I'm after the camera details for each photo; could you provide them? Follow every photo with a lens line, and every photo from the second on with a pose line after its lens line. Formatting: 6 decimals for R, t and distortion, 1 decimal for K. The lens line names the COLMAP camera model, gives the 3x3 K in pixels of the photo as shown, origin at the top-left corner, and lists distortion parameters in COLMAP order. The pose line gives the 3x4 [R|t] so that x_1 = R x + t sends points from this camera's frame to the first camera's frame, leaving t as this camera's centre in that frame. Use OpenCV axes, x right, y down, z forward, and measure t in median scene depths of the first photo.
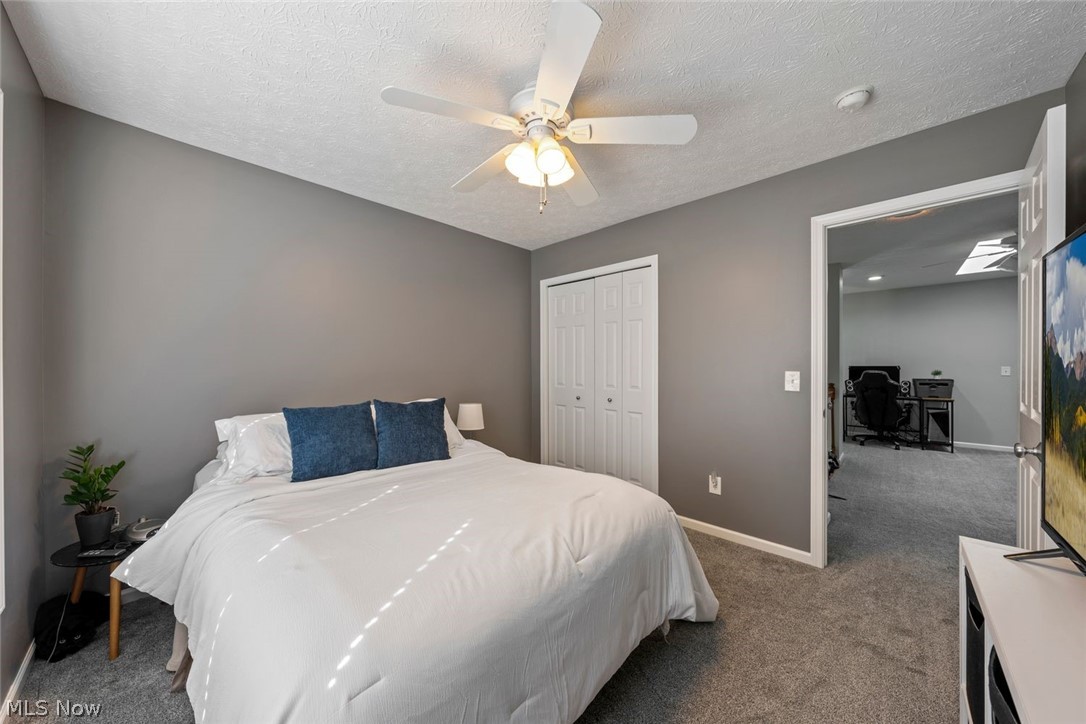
lens RADIAL K [[370.4, 0, 541.7], [0, 370.4, 367.9], [0, 0, 1]] dist [-0.000244, -0.000058]
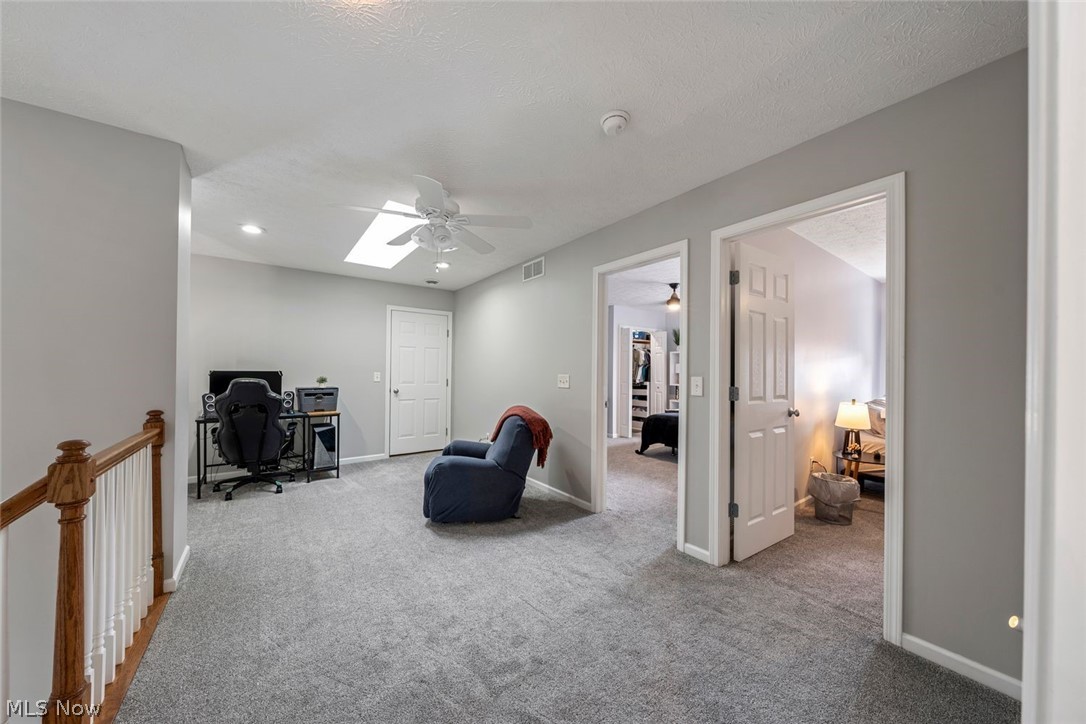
lens RADIAL K [[370.4, 0, 543.4], [0, 370.4, 367.8], [0, 0, 1]] dist [-0.000244, -0.000058]
pose [[0.165230, 0.012305, 0.986178, 0.350102], [-0.000329, 0.999923, -0.012421, -0.003557], [-0.986255, 0.001728, 0.165221, 0.391007]]
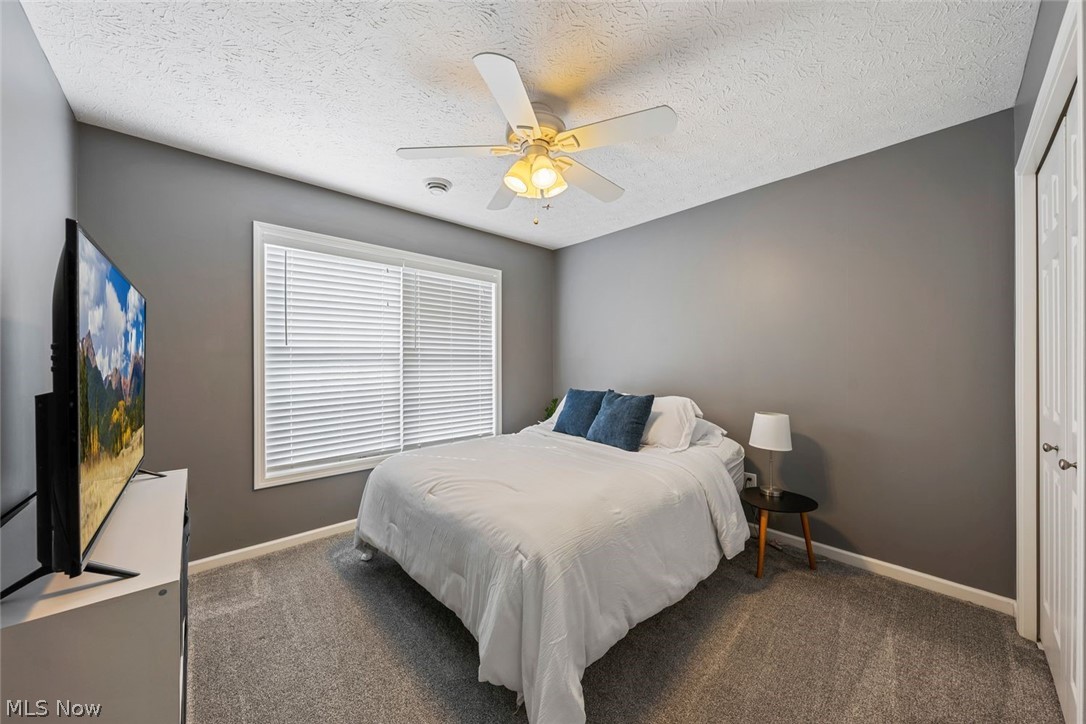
lens RADIAL K [[370.4, 0, 541.9], [0, 370.4, 362.7], [0, 0, 1]] dist [-0.000244, -0.000058]
pose [[-0.074435, -0.003415, -0.997220, 2.105098], [0.019375, 0.999800, -0.004870, -0.019673], [0.997038, -0.019683, -0.074354, 2.065426]]
